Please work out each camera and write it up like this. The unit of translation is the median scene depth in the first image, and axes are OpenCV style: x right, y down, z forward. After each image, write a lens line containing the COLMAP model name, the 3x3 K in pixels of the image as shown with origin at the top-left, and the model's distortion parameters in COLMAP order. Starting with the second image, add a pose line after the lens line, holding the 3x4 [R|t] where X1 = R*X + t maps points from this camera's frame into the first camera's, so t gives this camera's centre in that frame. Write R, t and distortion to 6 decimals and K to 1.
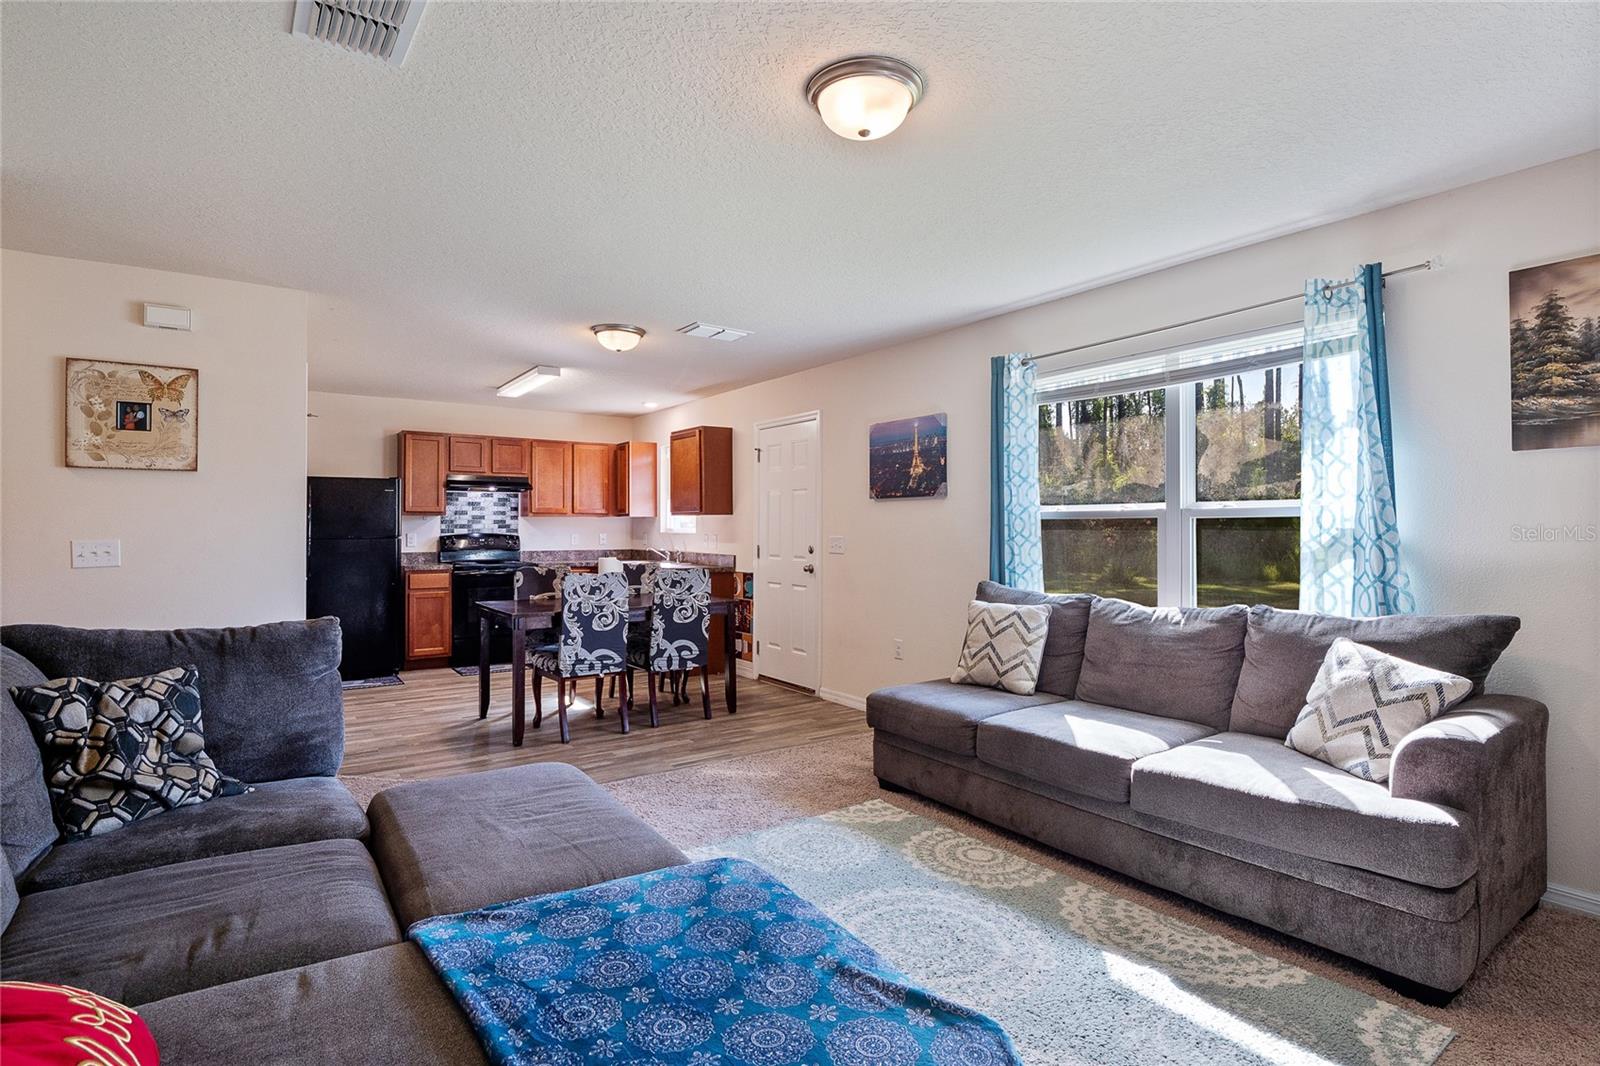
lens RADIAL K [[765.0, 0, 753.1], [0, 765.0, 523.8], [0, 0, 1]] dist [0.000604, -0.005525]
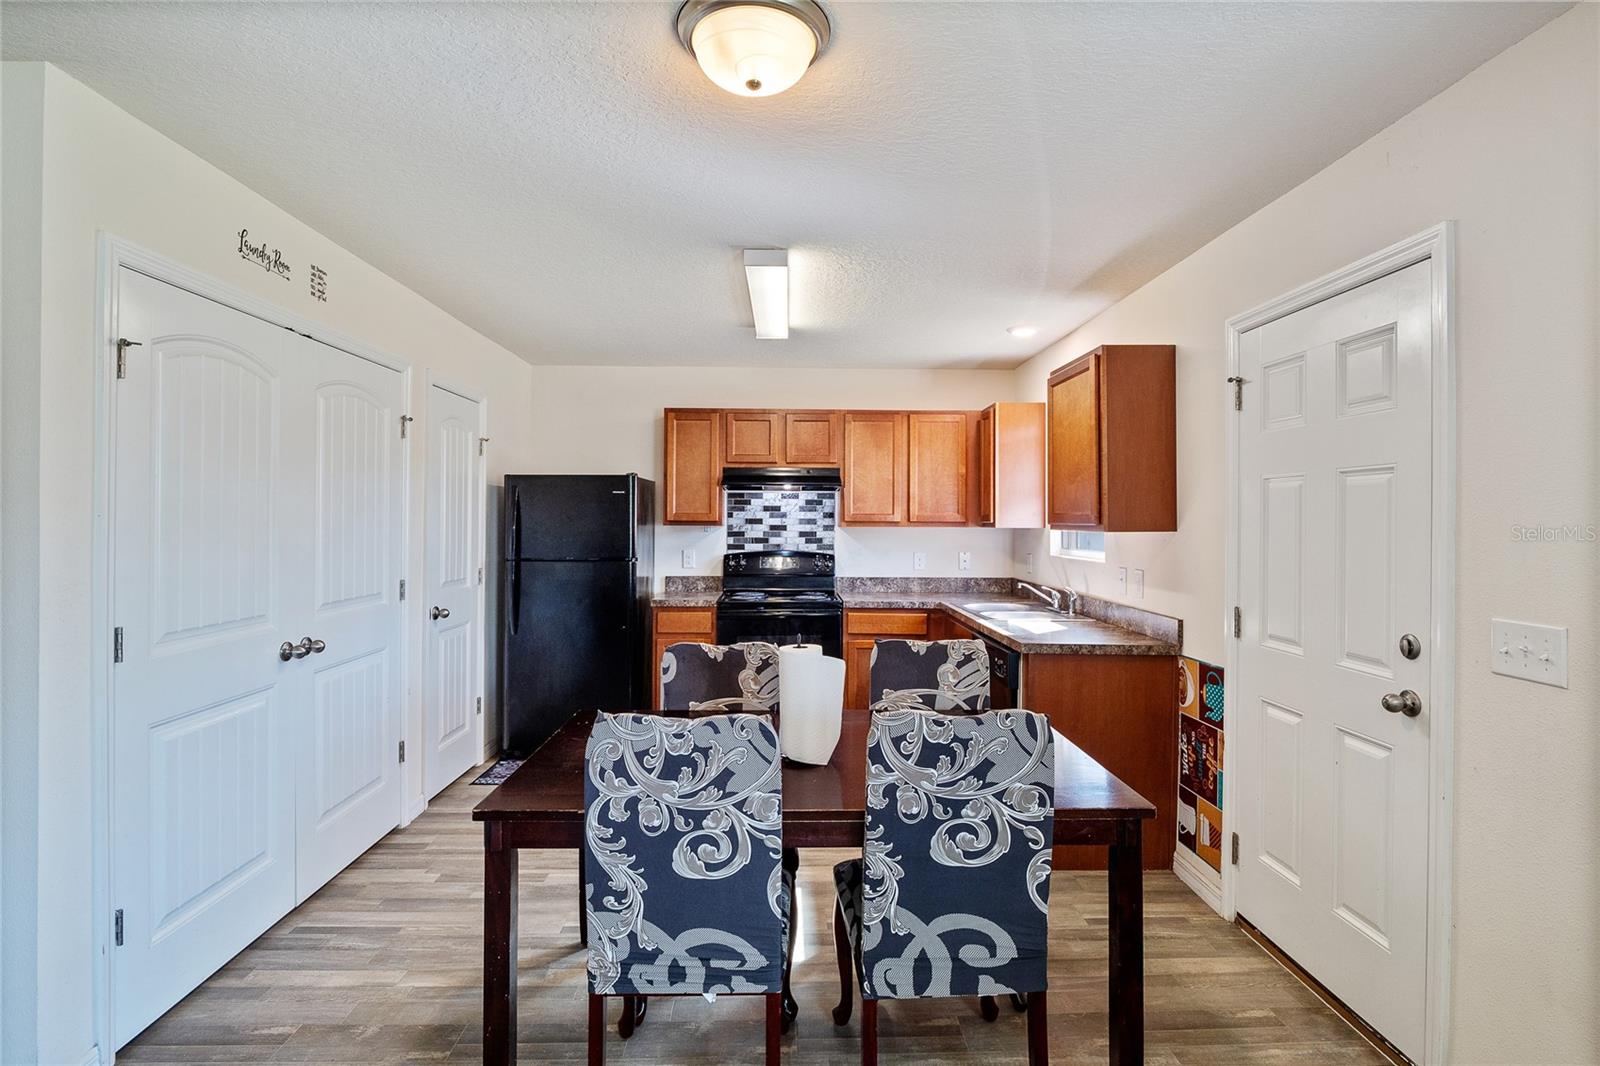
lens RADIAL K [[734.7, 0, 801.6], [0, 734.7, 519.8], [0, 0, 1]] dist [0.000568, -0.010126]
pose [[0.851030, 0.001948, -0.525113, 0.013836], [-0.001445, 0.999998, 0.001367, -0.018961], [0.525114, -0.000405, 0.851032, 0.500617]]
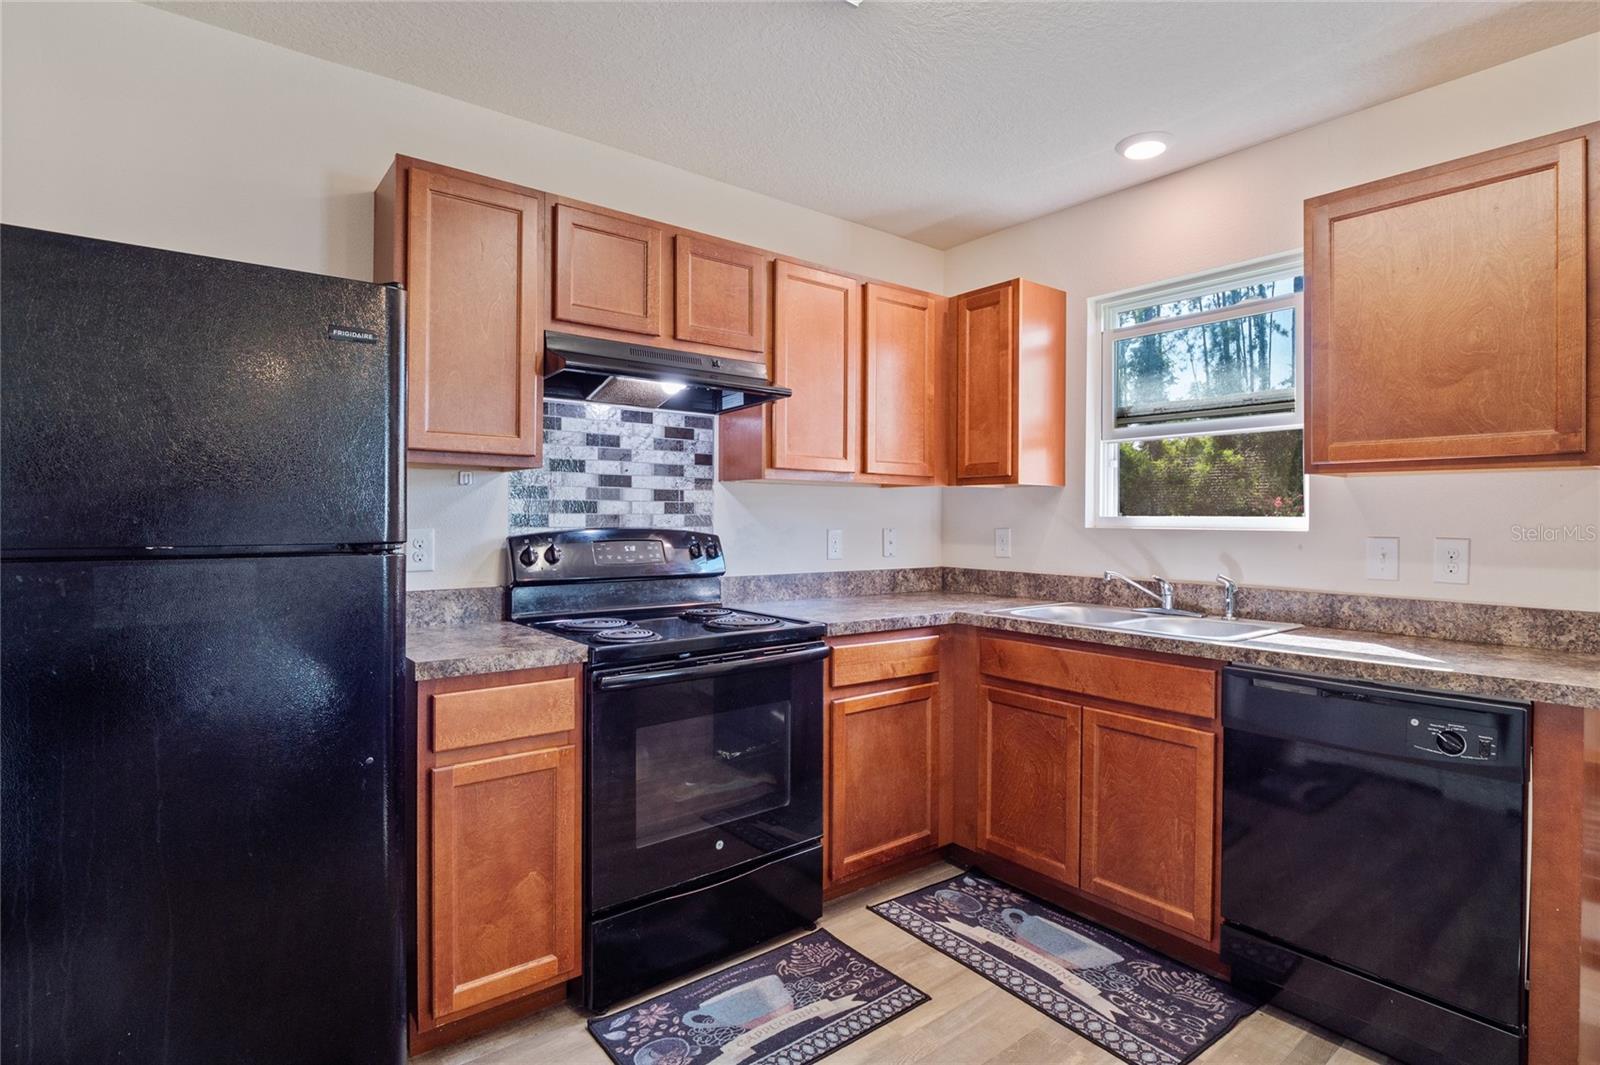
lens RADIAL K [[778.7, 0, 758.6], [0, 778.7, 520.7], [0, 0, 1]] dist [0.002567, -0.015102]
pose [[0.998350, 0.005155, 0.057181, -0.358745], [-0.005713, 0.999938, 0.009600, 0.006262], [-0.057128, -0.009911, 0.998318, 0.742350]]
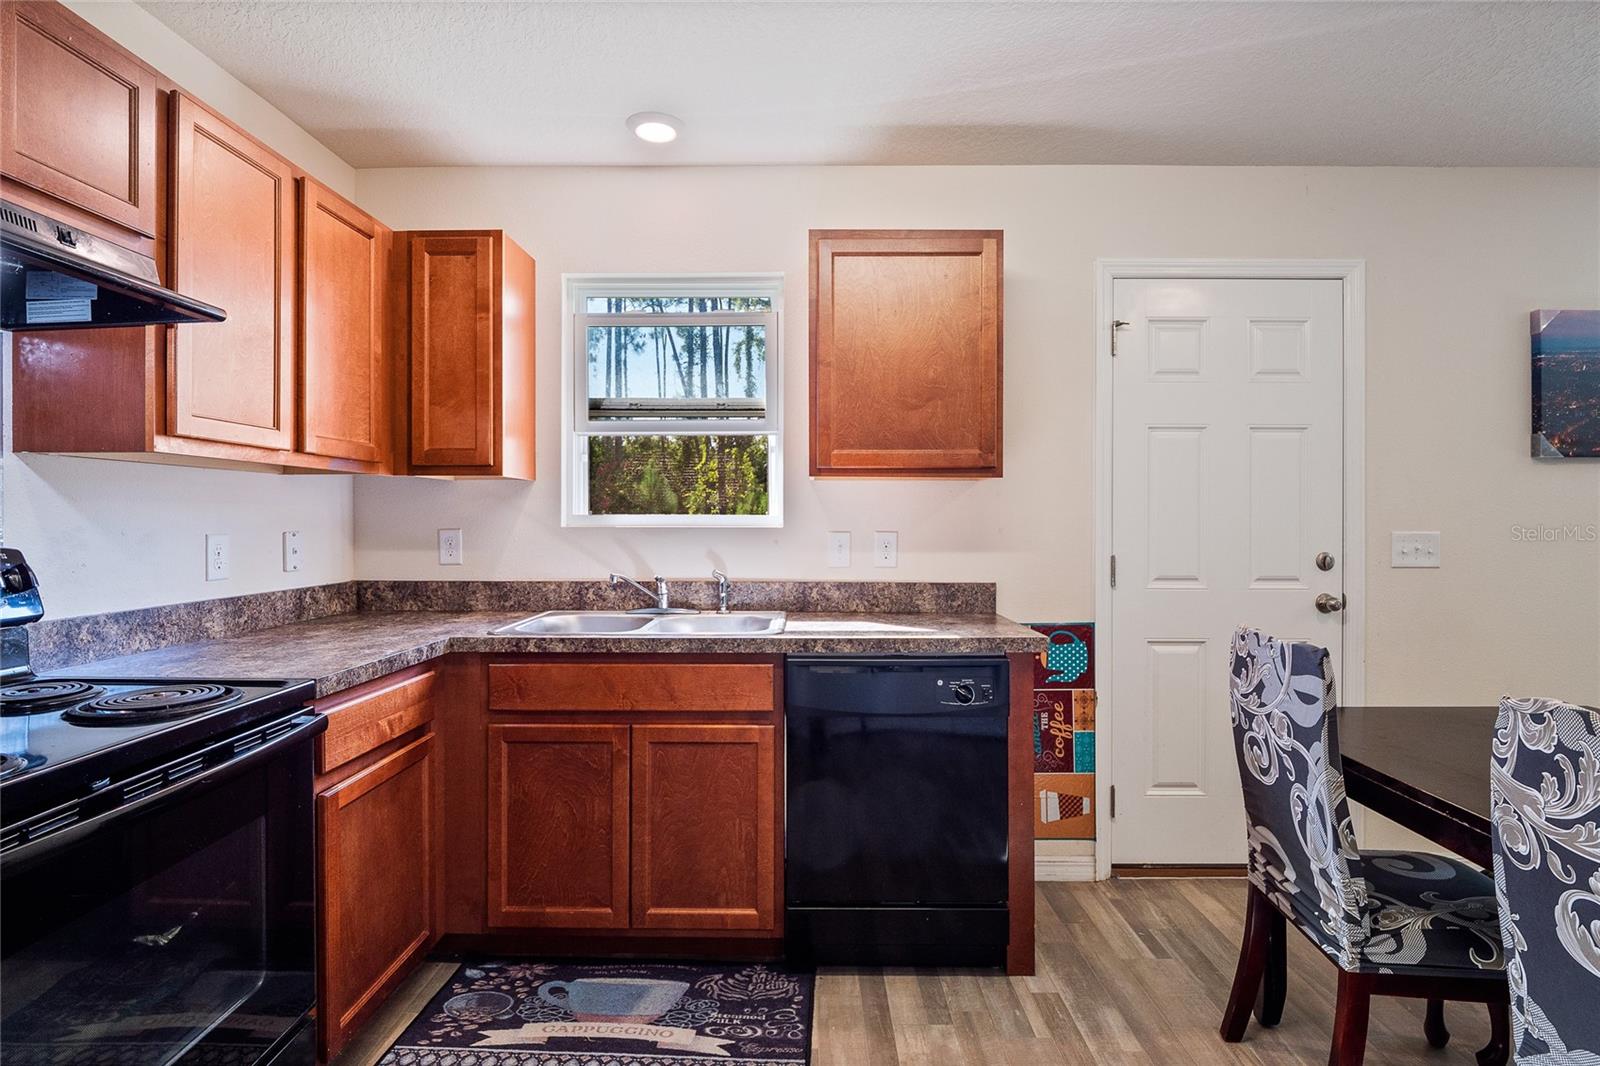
lens RADIAL K [[808.9, 0, 808.7], [0, 808.9, 521.3], [0, 0, 1]] dist [0.002408, -0.022221]
pose [[0.565035, -0.002272, 0.825064, -0.421679], [-0.005536, 0.999963, 0.006545, 0.007118], [-0.825049, -0.008266, 0.565001, 0.837612]]
